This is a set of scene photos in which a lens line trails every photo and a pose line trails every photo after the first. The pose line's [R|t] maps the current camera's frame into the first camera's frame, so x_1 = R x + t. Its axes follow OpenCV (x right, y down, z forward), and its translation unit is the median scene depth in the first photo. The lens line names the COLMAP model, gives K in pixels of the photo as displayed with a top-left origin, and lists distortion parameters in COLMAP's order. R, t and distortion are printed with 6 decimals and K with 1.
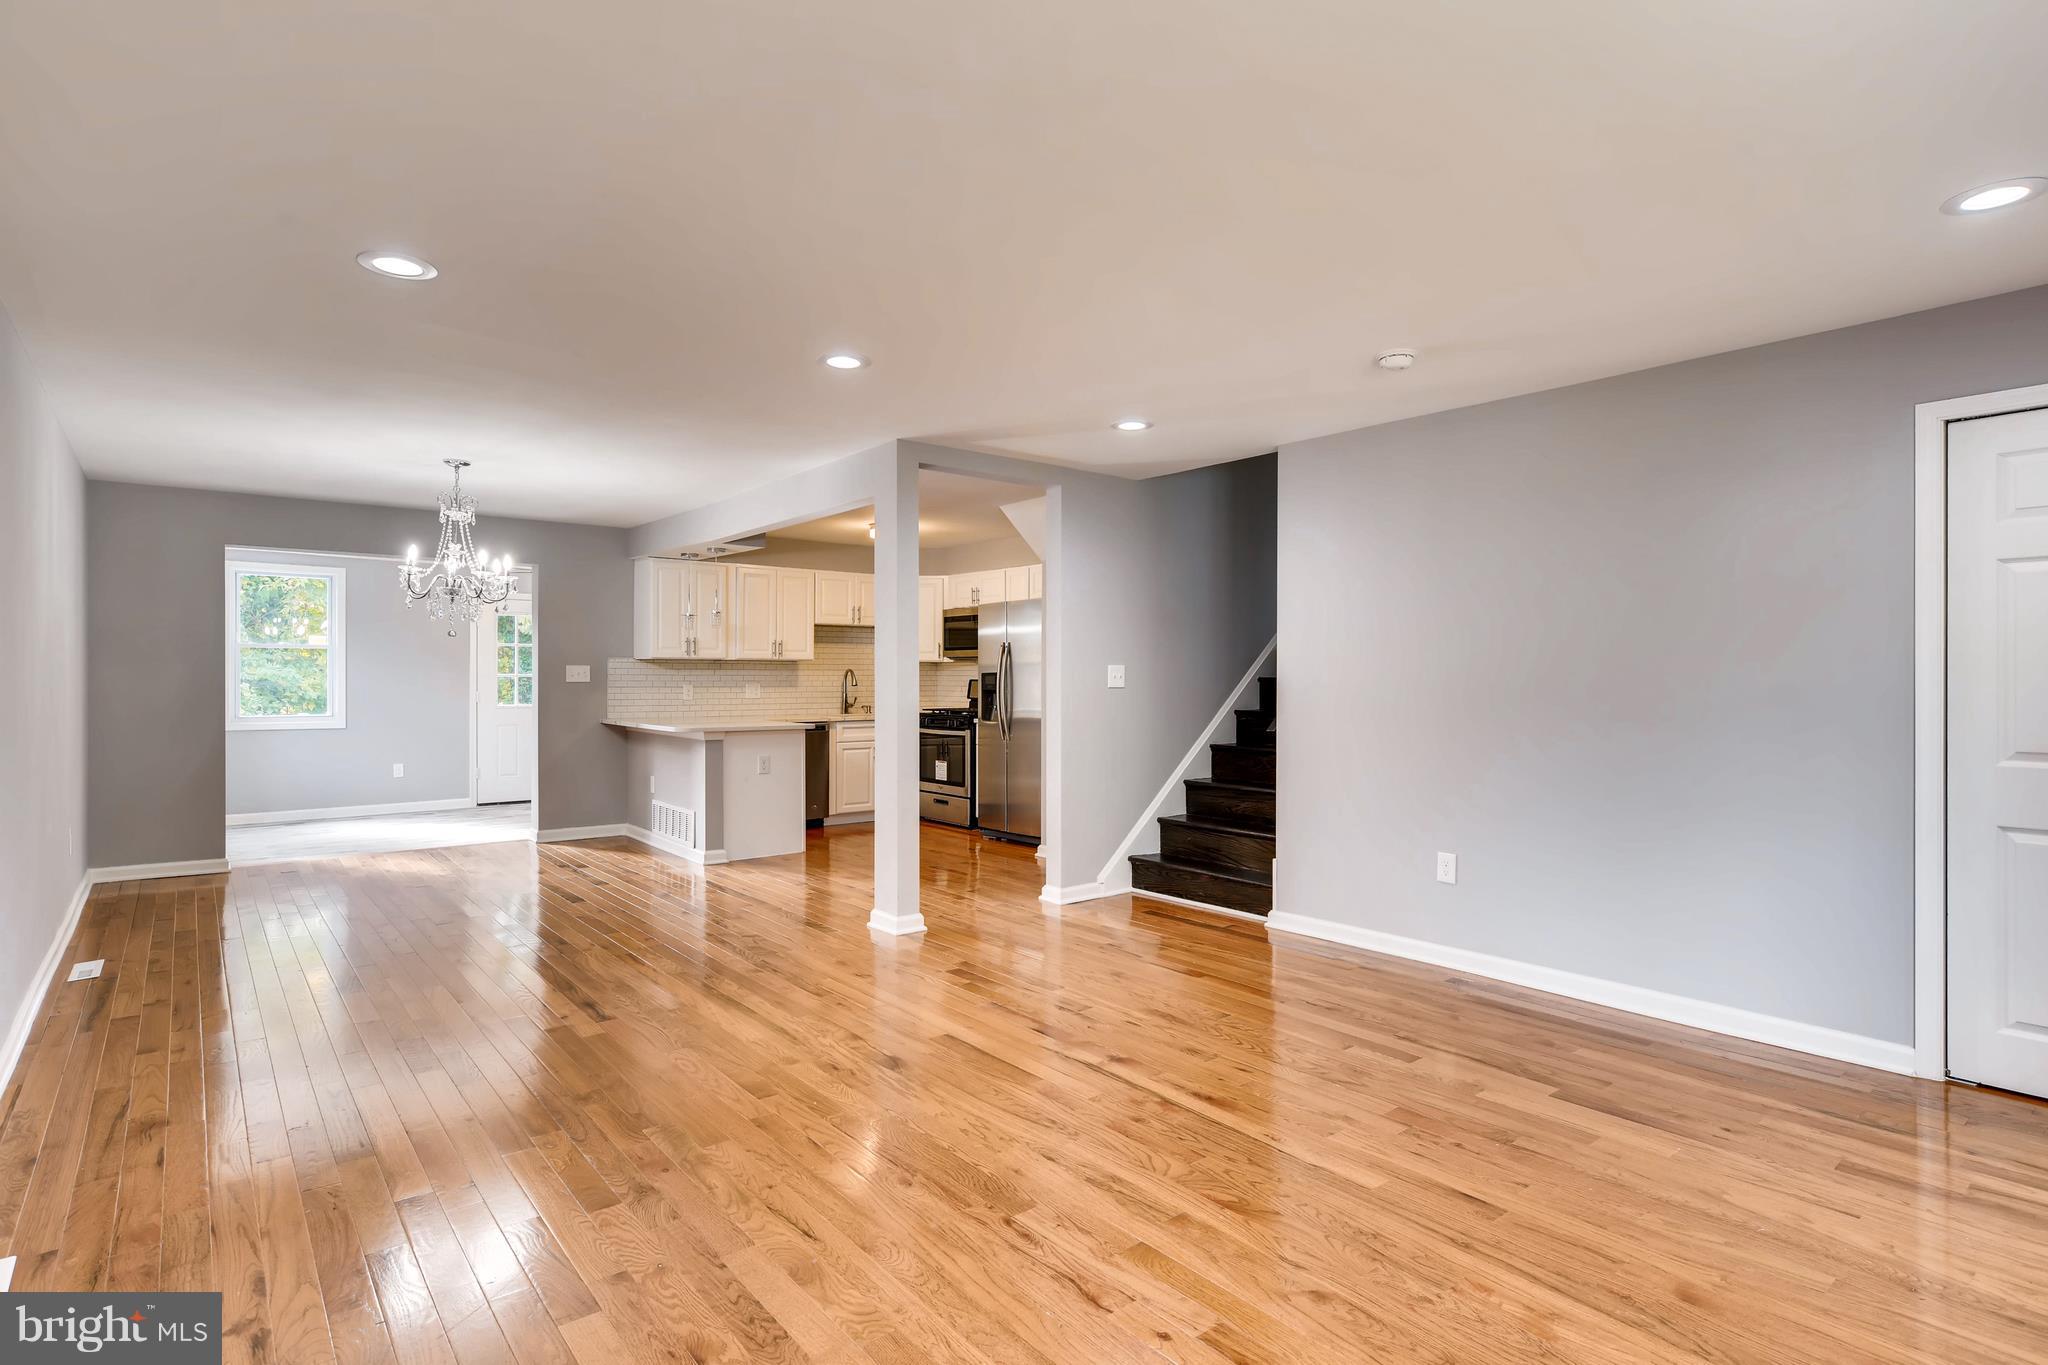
lens RADIAL K [[1036.6, 0, 994.1], [0, 1036.6, 683.6], [0, 0, 1]] dist [-0.007098, 0.004446]
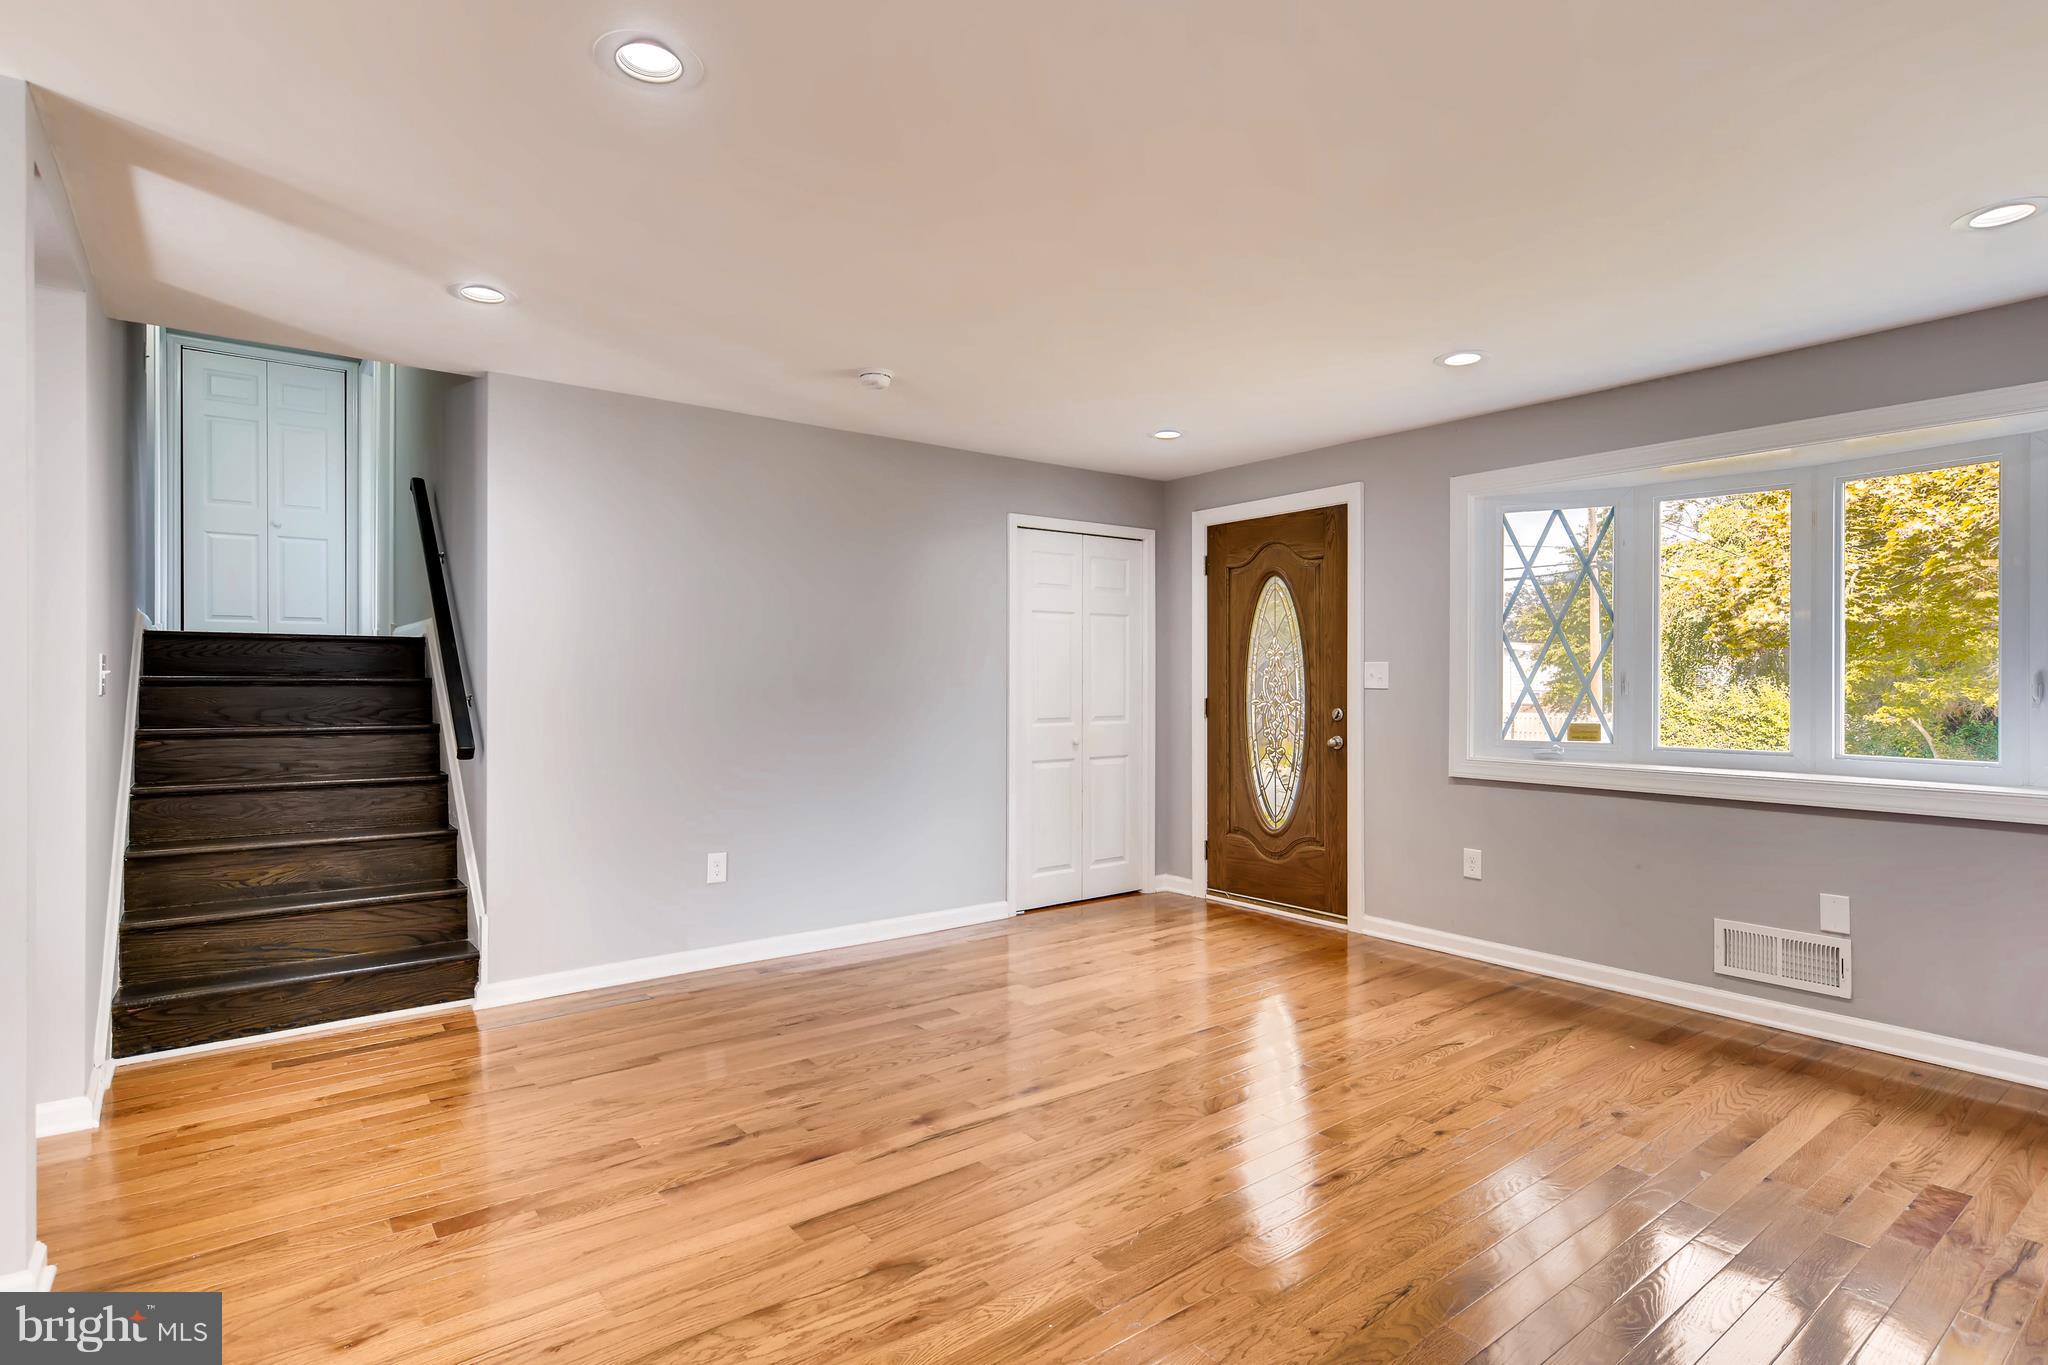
lens RADIAL K [[1036.6, 0, 1042.4], [0, 1036.6, 682.6], [0, 0, 1]] dist [-0.007098, 0.004446]
pose [[0.003068, -0.006144, 0.999976, -0.759096], [0.007279, 0.999955, 0.006121, -0.007548], [-0.999969, 0.007260, 0.003113, 0.915857]]
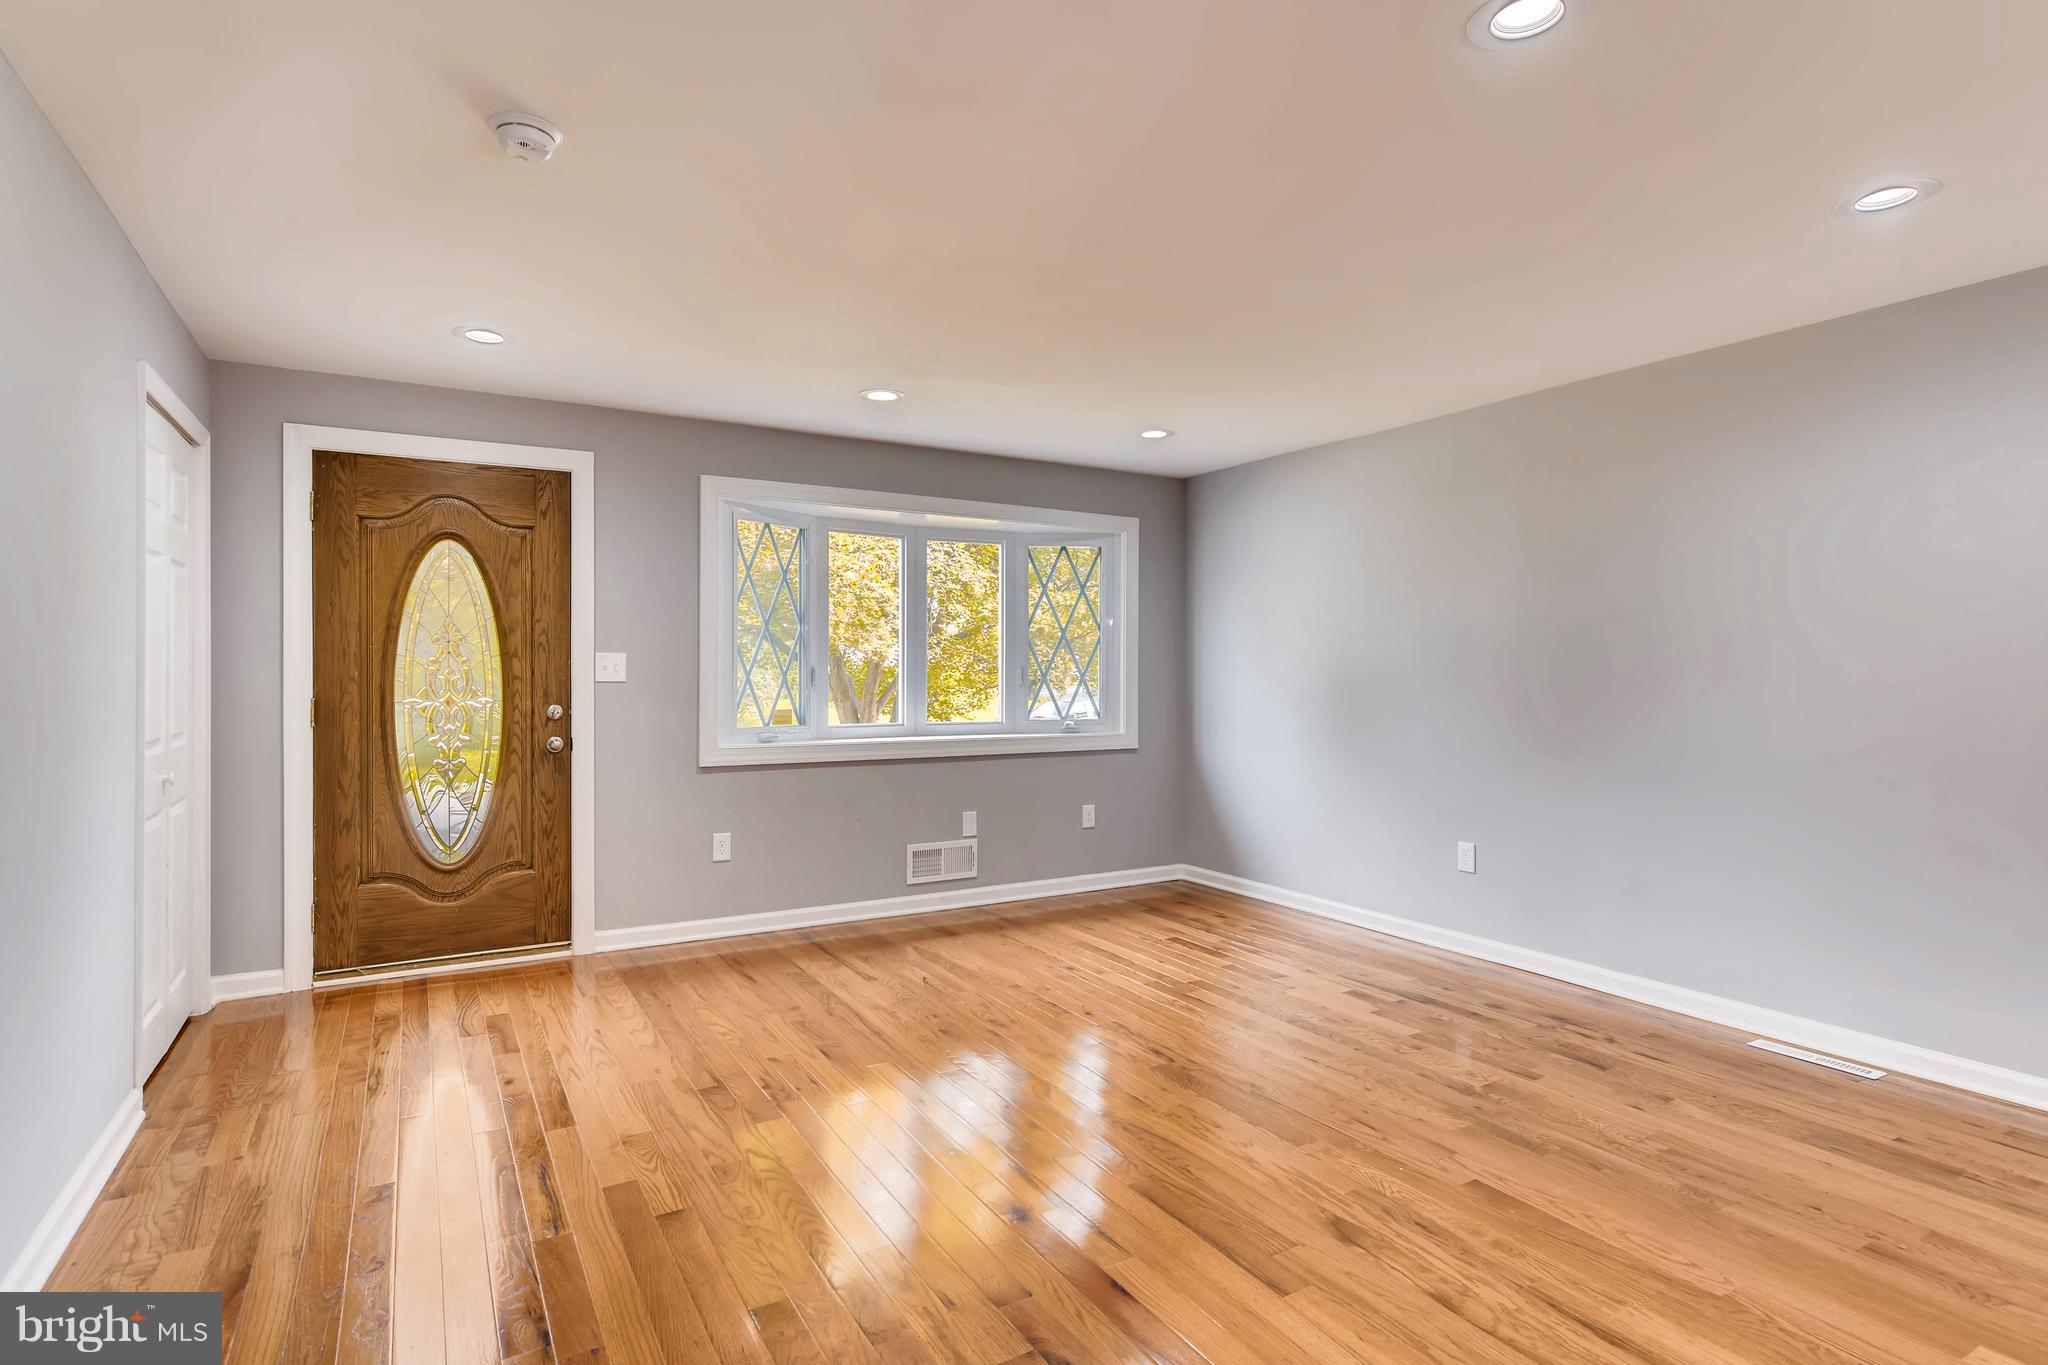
lens RADIAL K [[1036.6, 0, 1002.6], [0, 1036.6, 677.3], [0, 0, 1]] dist [-0.007098, 0.004446]
pose [[-0.990196, -0.005071, 0.139589, 0.033220], [-0.003437, 0.999923, 0.011944, -0.010493], [-0.139639, 0.011347, -0.990137, 1.731965]]
